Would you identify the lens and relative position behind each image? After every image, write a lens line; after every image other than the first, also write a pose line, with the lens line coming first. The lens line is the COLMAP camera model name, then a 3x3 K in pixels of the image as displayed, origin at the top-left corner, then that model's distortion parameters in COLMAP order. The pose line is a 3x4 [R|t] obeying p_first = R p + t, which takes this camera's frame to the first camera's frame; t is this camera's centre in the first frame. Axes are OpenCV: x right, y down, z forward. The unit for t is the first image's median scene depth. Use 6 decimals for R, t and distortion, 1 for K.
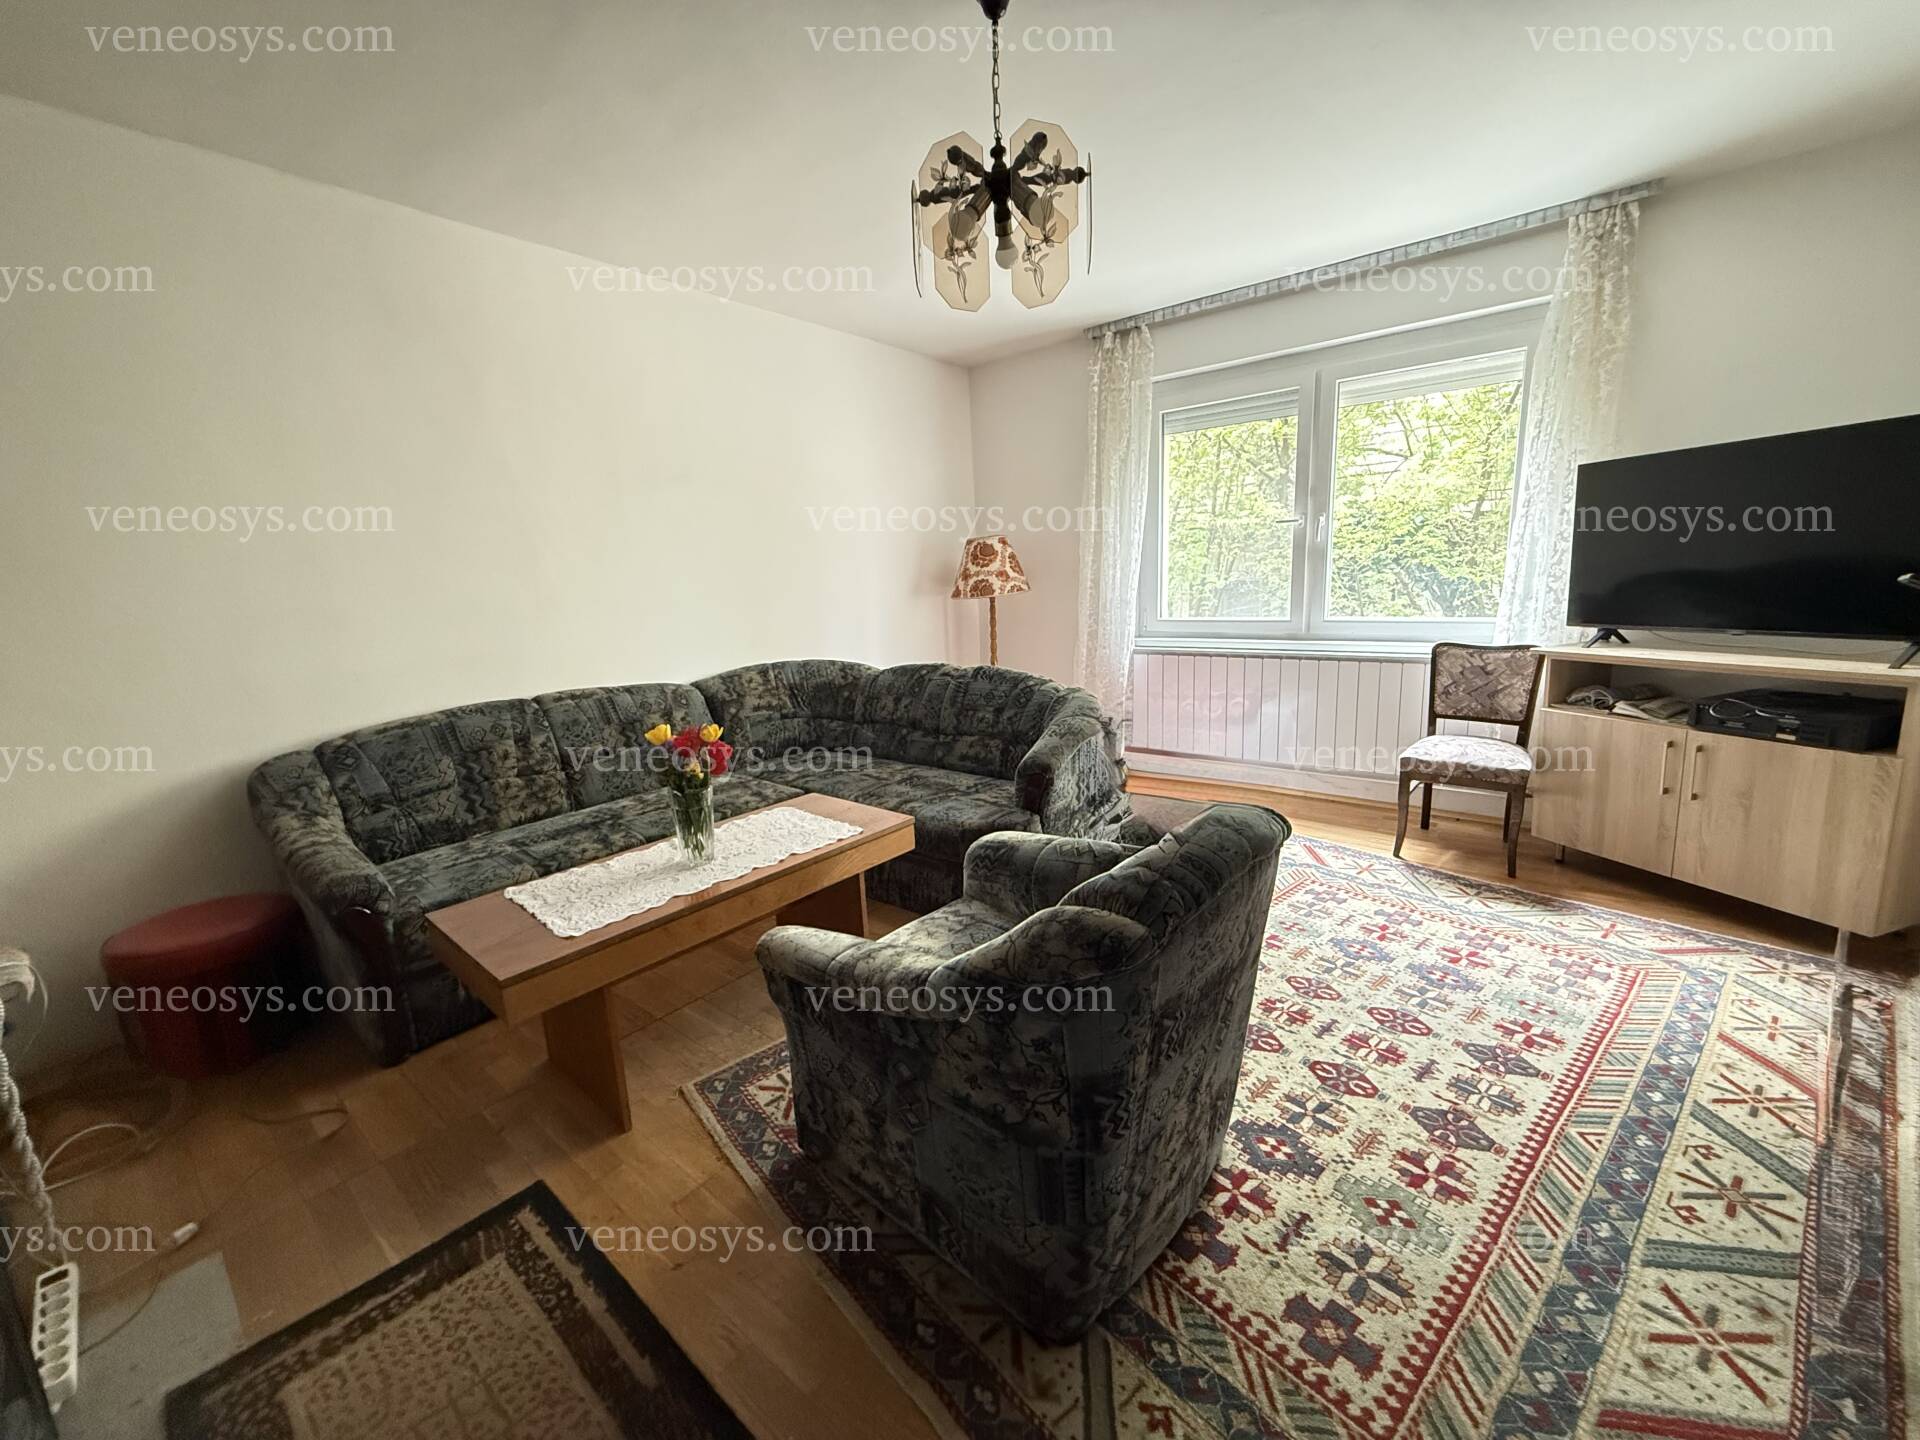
lens RADIAL K [[771.2, 0, 957.7], [0, 771.2, 721.1], [0, 0, 1]] dist [0.003135, 0.000800]
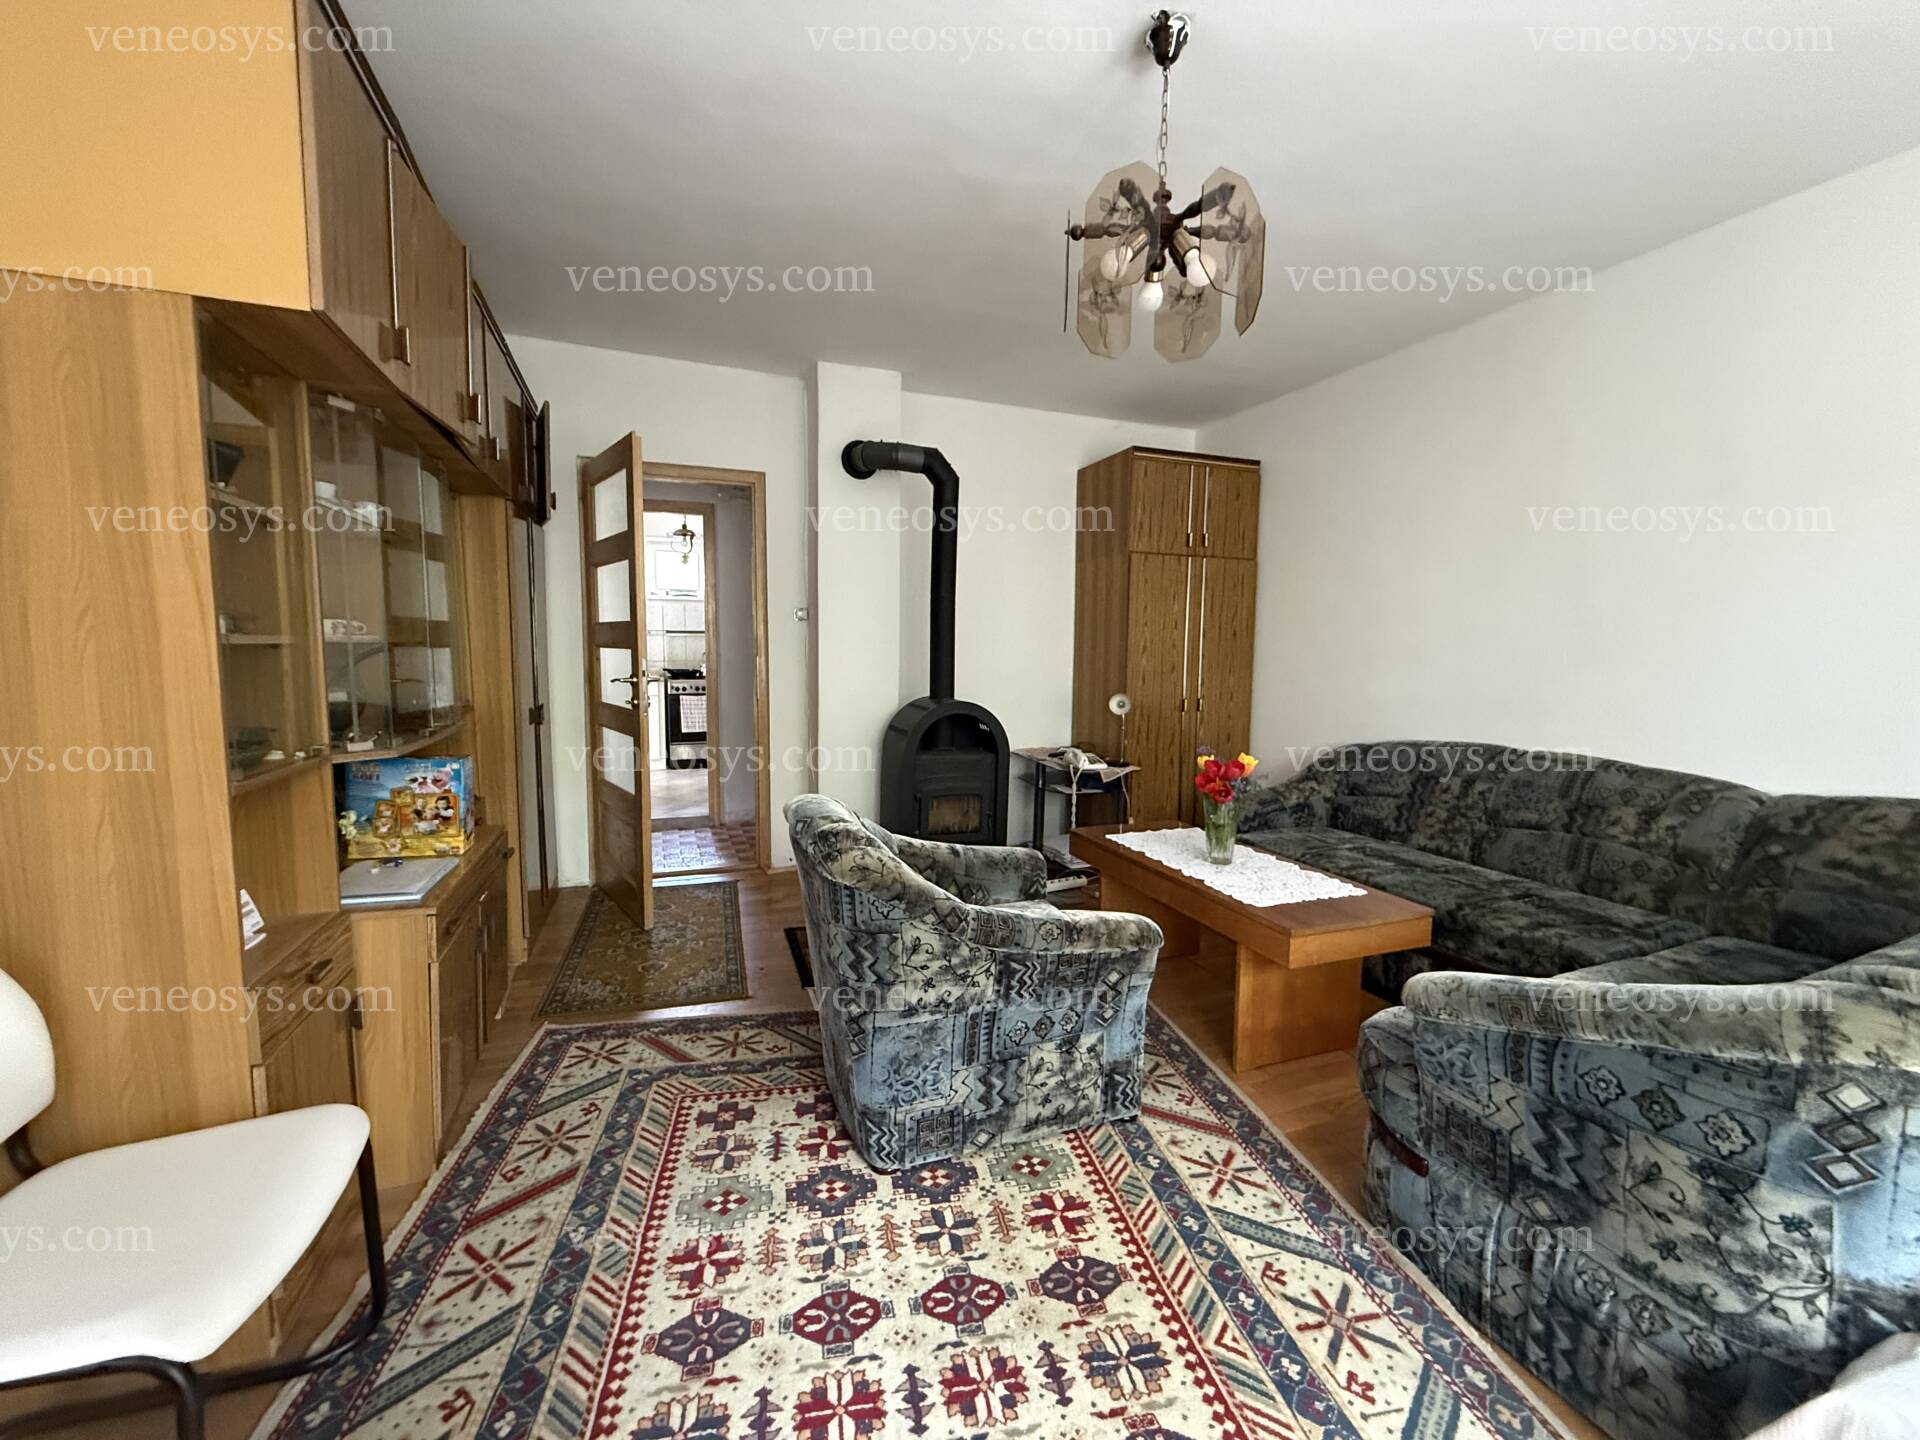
lens RADIAL K [[771.2, 0, 960.6], [0, 771.2, 716.0], [0, 0, 1]] dist [0.003135, 0.000800]
pose [[-0.494052, 0.117446, -0.861463, 1.189951], [-0.153492, 0.963489, 0.219384, -0.330022], [0.855776, 0.240614, -0.457987, 1.526805]]
